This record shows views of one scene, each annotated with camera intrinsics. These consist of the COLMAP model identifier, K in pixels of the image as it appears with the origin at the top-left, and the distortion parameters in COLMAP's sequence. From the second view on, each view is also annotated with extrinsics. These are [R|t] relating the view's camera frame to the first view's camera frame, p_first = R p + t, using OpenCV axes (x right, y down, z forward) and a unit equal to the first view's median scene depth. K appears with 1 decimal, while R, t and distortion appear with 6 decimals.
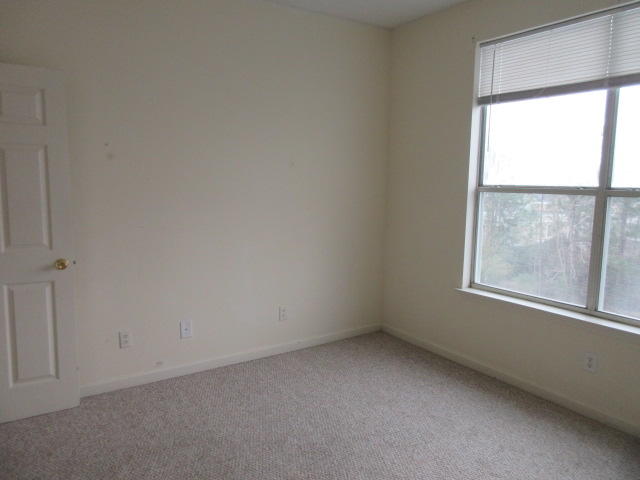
lens RADIAL K [[471.7, 0, 325.8], [0, 471.7, 239.4], [0, 0, 1]] dist [0.002170, -0.011389]
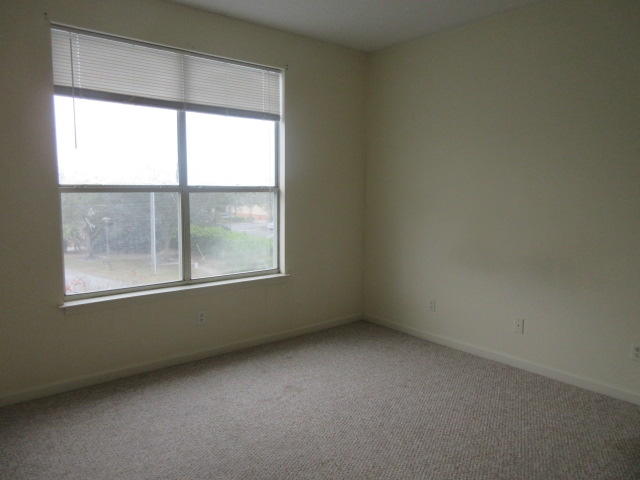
lens RADIAL K [[471.7, 0, 322.7], [0, 471.7, 239.9], [0, 0, 1]] dist [0.002170, -0.011389]
pose [[-0.102481, -0.131071, 0.986062, -0.732277], [0.110125, 0.983693, 0.142201, -0.103125], [-0.988620, 0.123163, -0.086376, 0.724945]]
